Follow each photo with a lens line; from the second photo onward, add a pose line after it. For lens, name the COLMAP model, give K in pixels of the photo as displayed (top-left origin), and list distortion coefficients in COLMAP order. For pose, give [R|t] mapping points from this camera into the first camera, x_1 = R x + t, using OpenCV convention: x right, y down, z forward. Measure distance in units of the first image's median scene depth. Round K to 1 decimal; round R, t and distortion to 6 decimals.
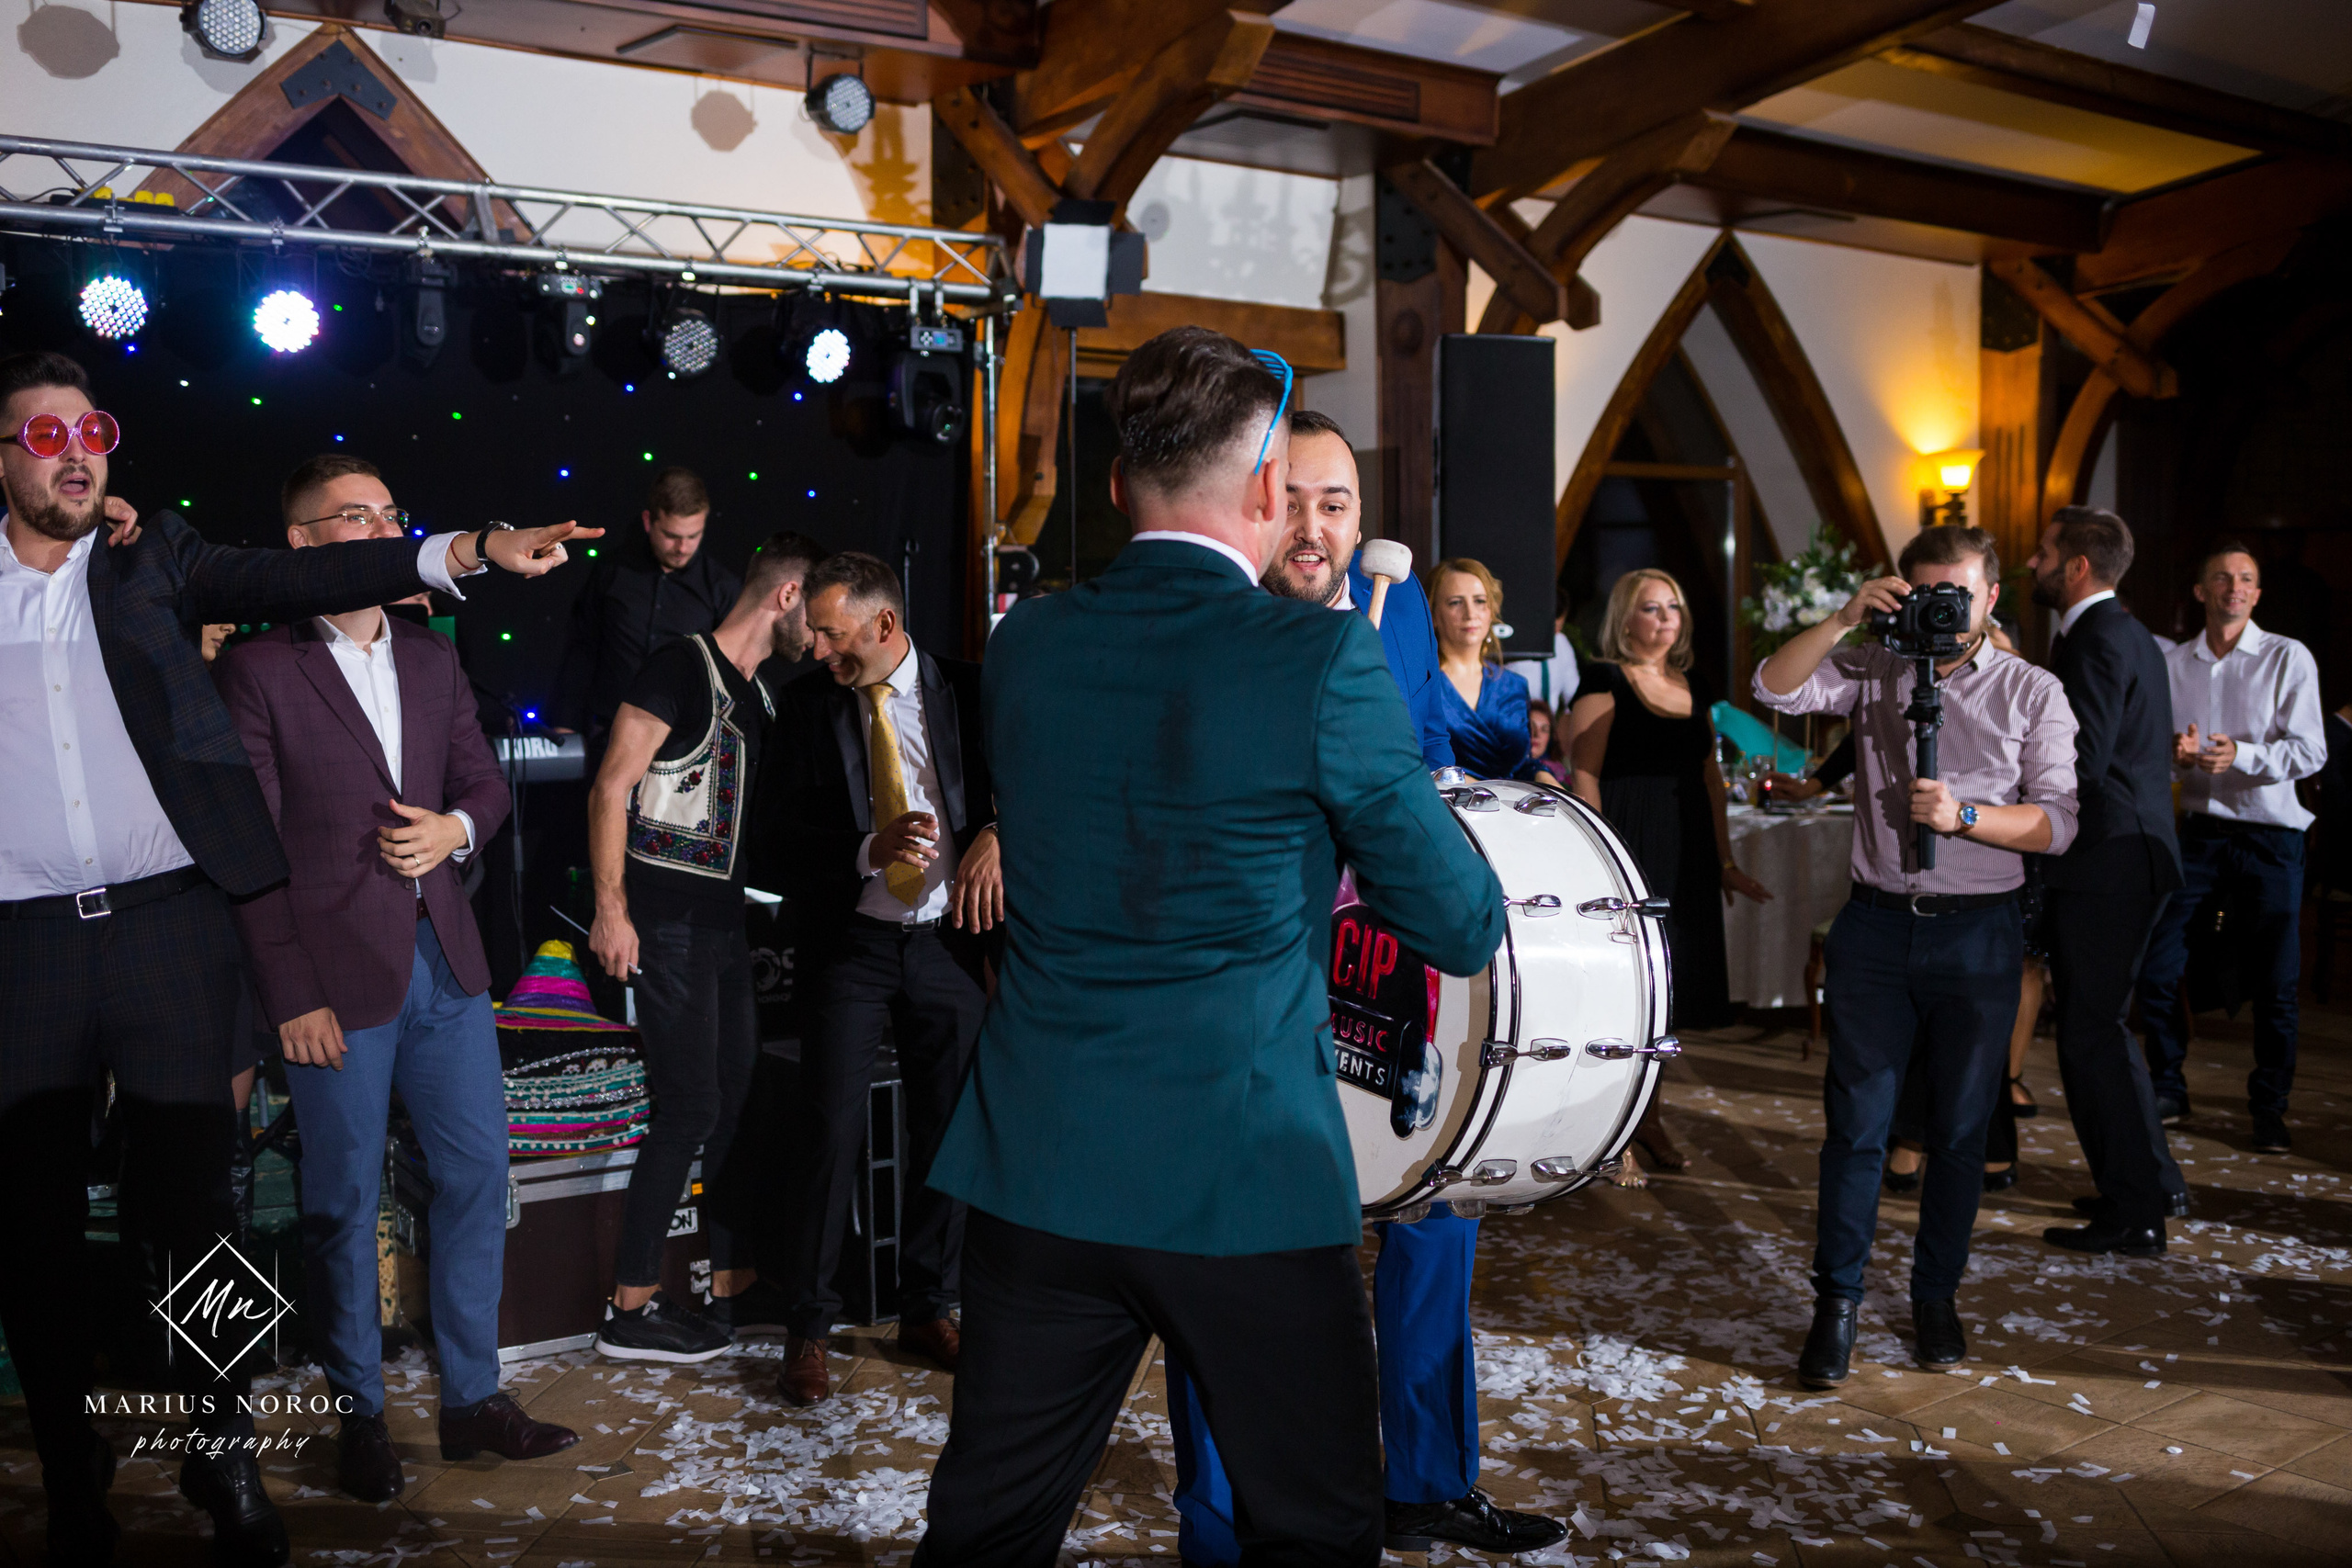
lens RADIAL K [[2341.5, 0, 1032.9], [0, 2341.5, 786.3], [0, 0, 1]] dist [-0.042336, 0.016962]
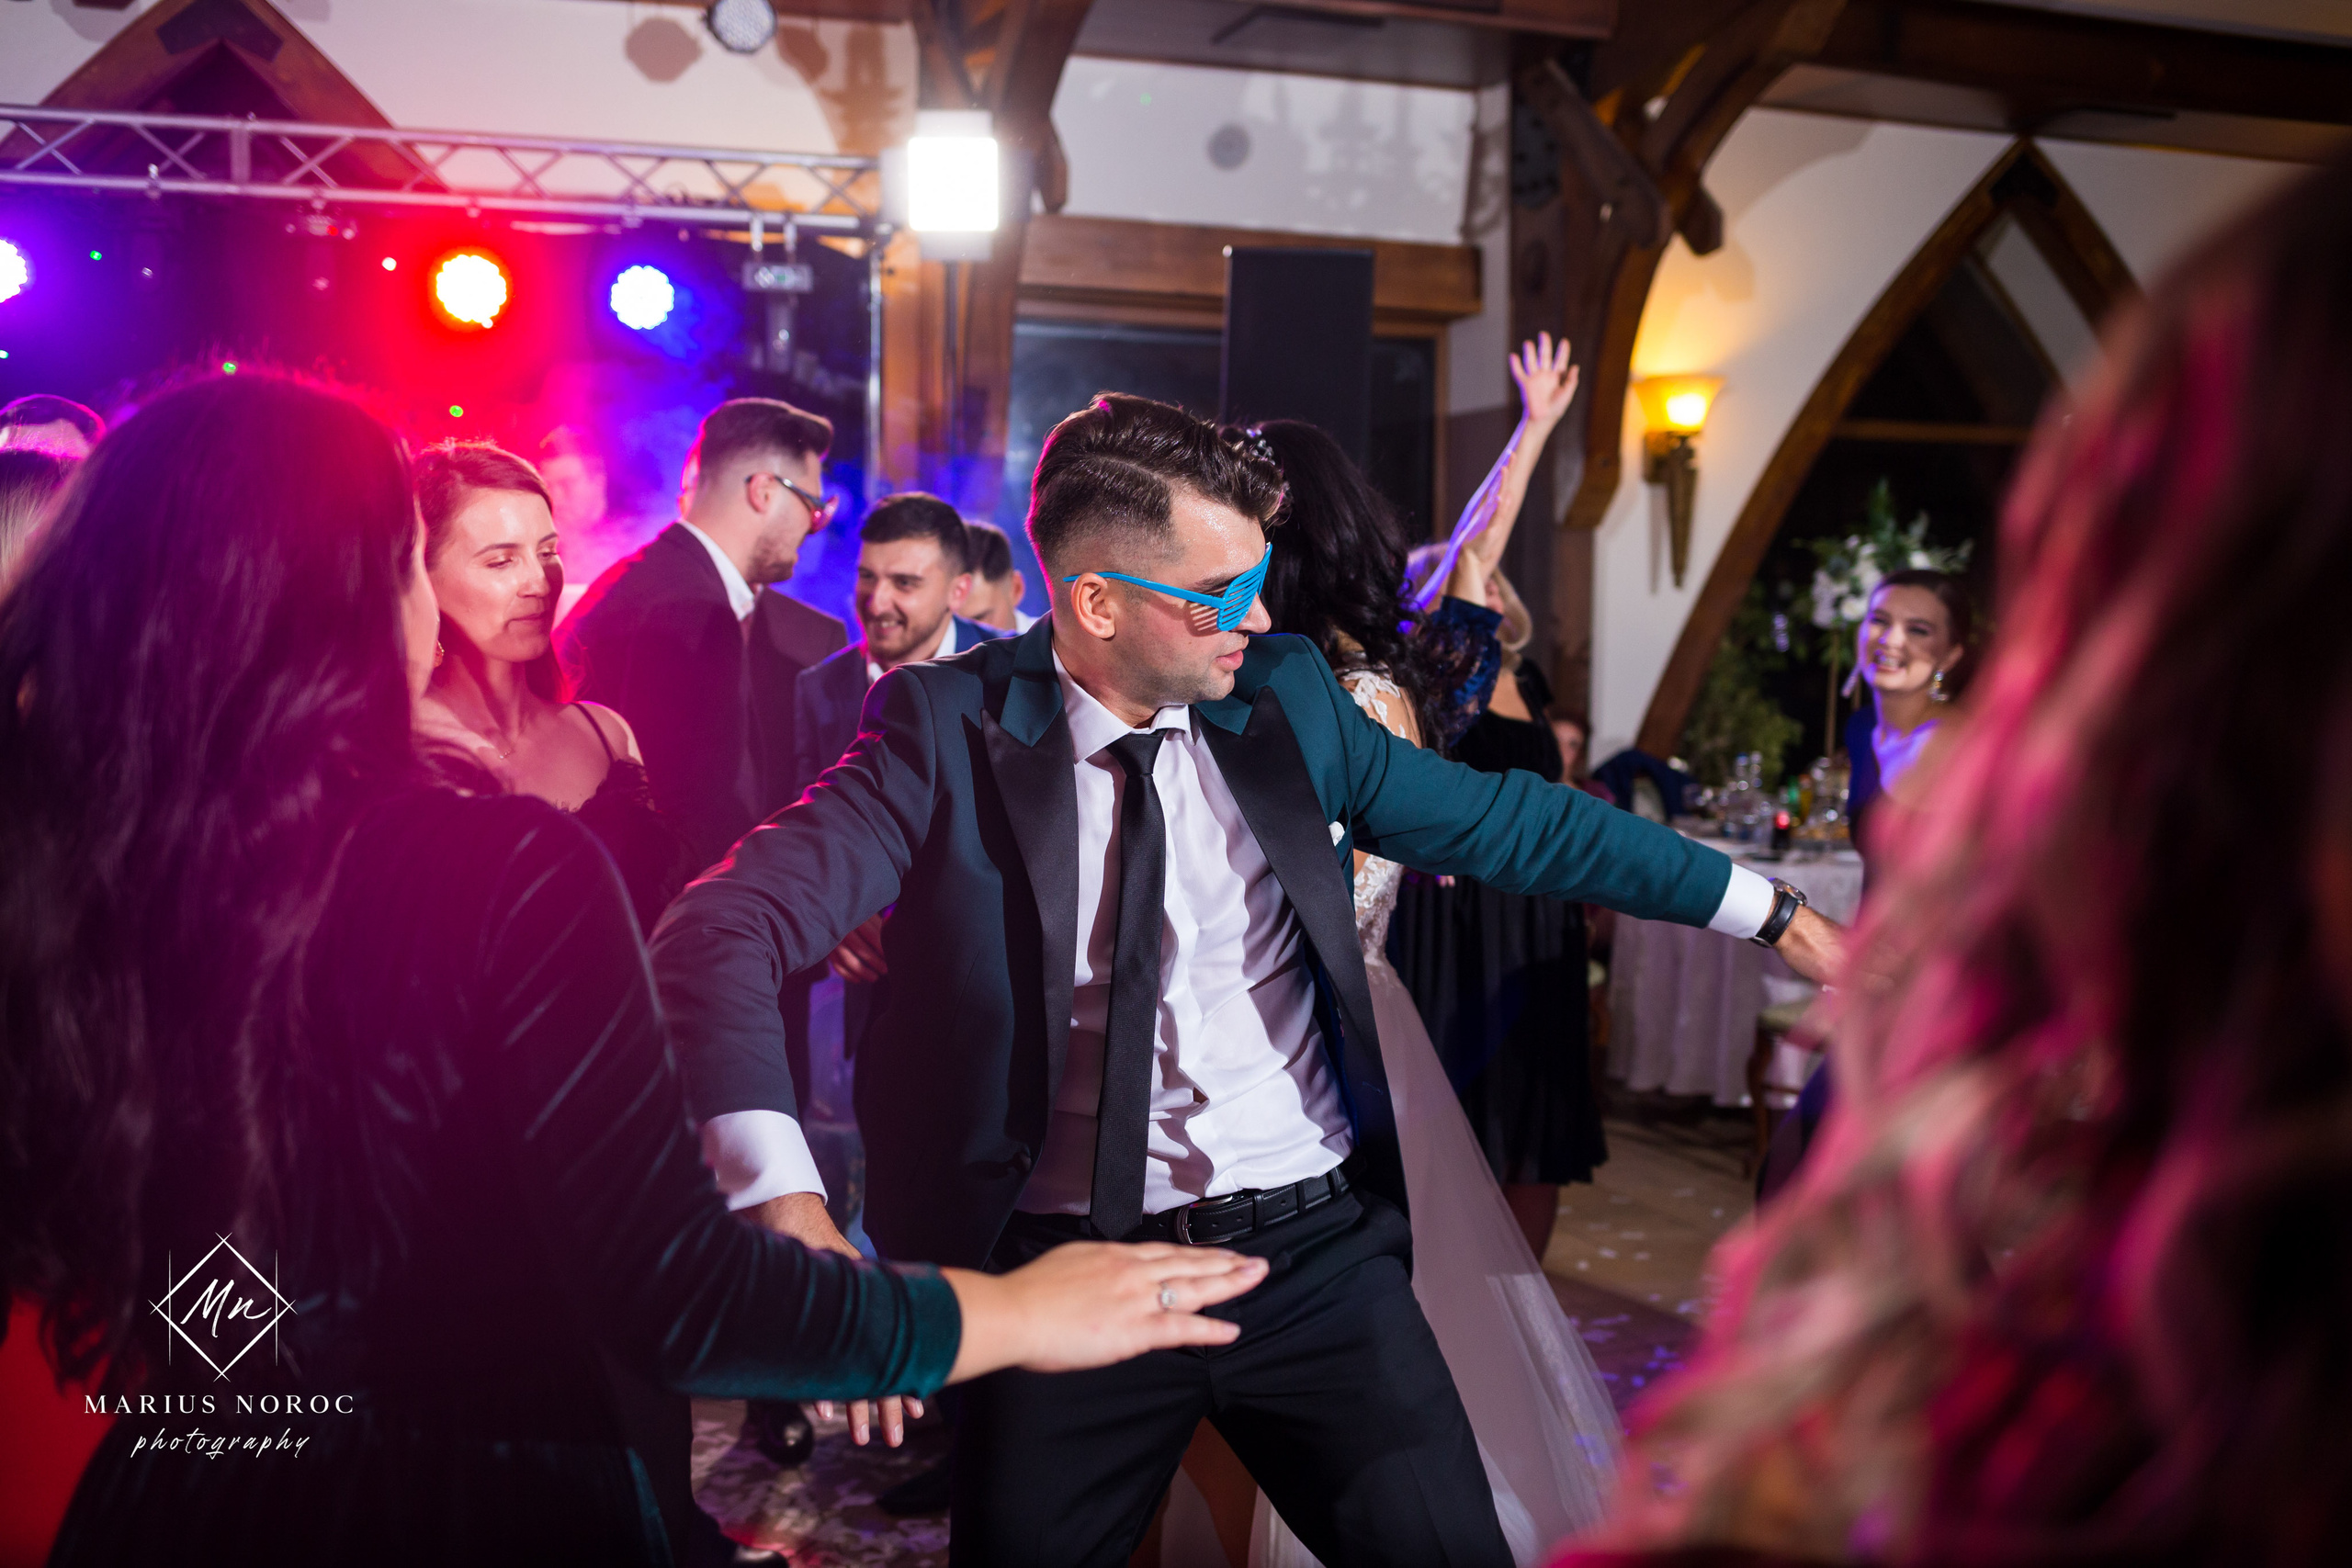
lens RADIAL K [[2284.1, 0, 1192.7], [0, 2284.1, 796.6], [0, 0, 1]] dist [-0.048130, 0.004032]
pose [[0.960611, 0.038075, -0.275276, 0.316283], [-0.034245, 0.999238, 0.018706, -0.015082], [0.275778, -0.008542, 0.961183, 0.194199]]
